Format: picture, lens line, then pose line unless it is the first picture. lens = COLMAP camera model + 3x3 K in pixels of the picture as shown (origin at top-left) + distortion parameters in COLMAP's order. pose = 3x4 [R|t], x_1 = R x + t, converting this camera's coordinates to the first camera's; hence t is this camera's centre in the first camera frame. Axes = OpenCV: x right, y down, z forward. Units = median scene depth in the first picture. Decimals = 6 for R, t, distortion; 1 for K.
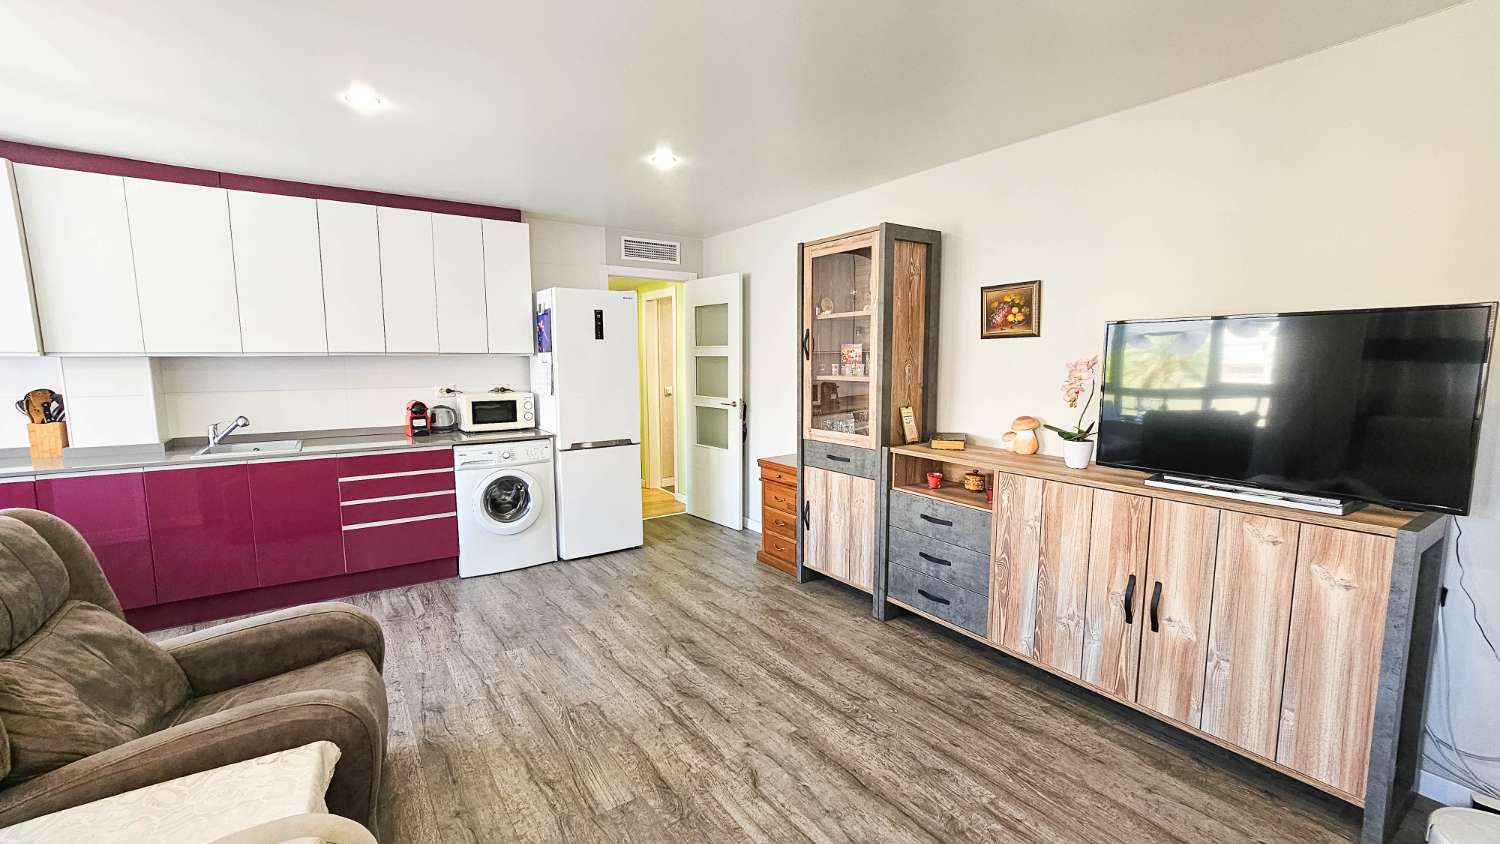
lens RADIAL K [[621.3, 0, 747.2], [0, 621.3, 421.7], [0, 0, 1]] dist [-0.003766, 0.007311]
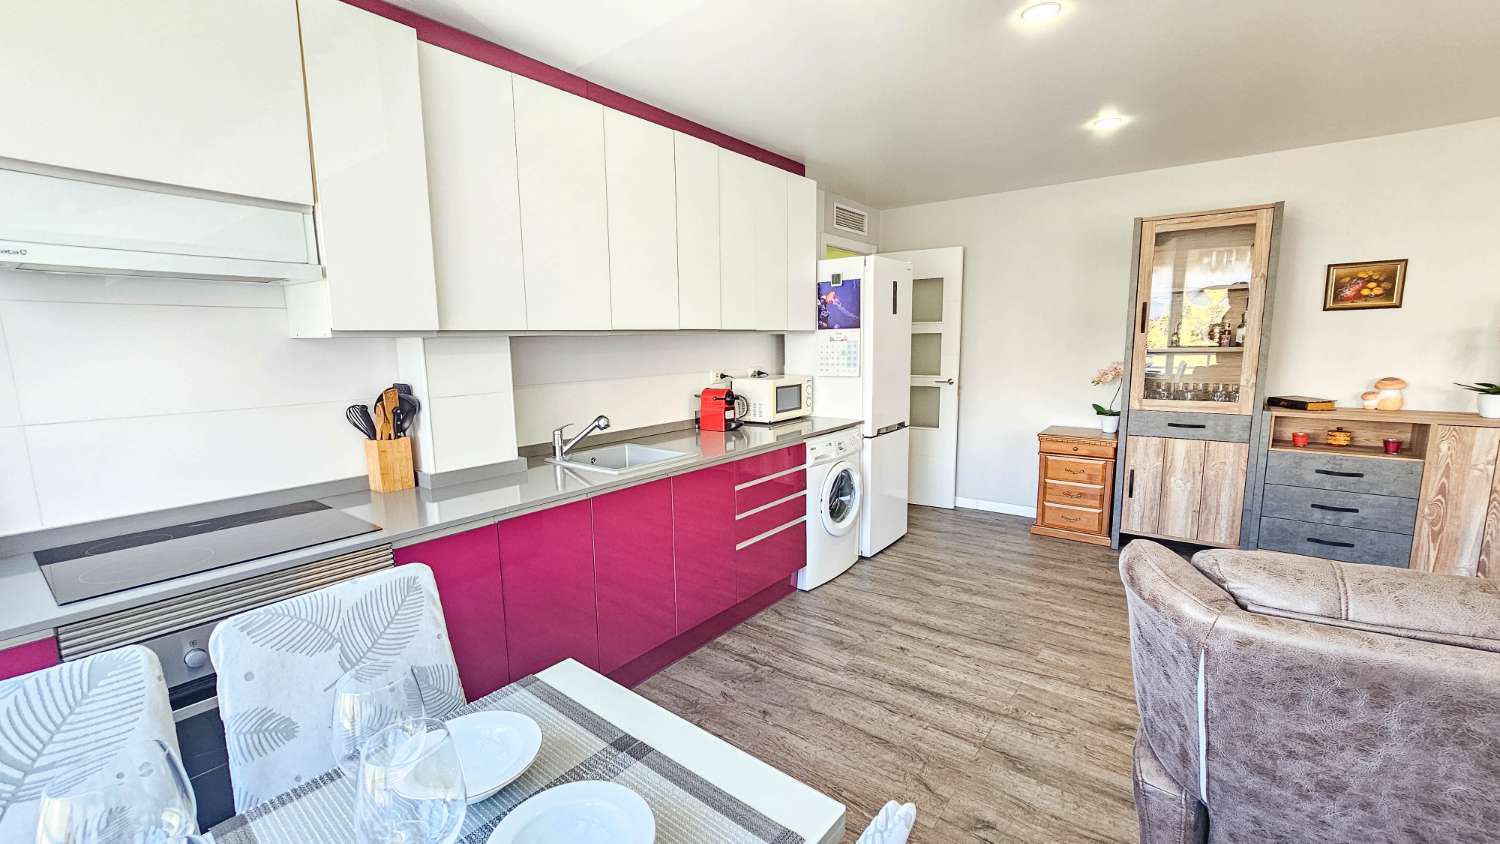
lens RADIAL K [[621.3, 0, 741.2], [0, 621.3, 422.5], [0, 0, 1]] dist [-0.003766, 0.007311]
pose [[0.946417, -0.054753, 0.318272, -0.932399], [0.046207, 0.998341, 0.034345, -0.018197], [-0.319624, -0.017798, 0.947377, 0.251280]]
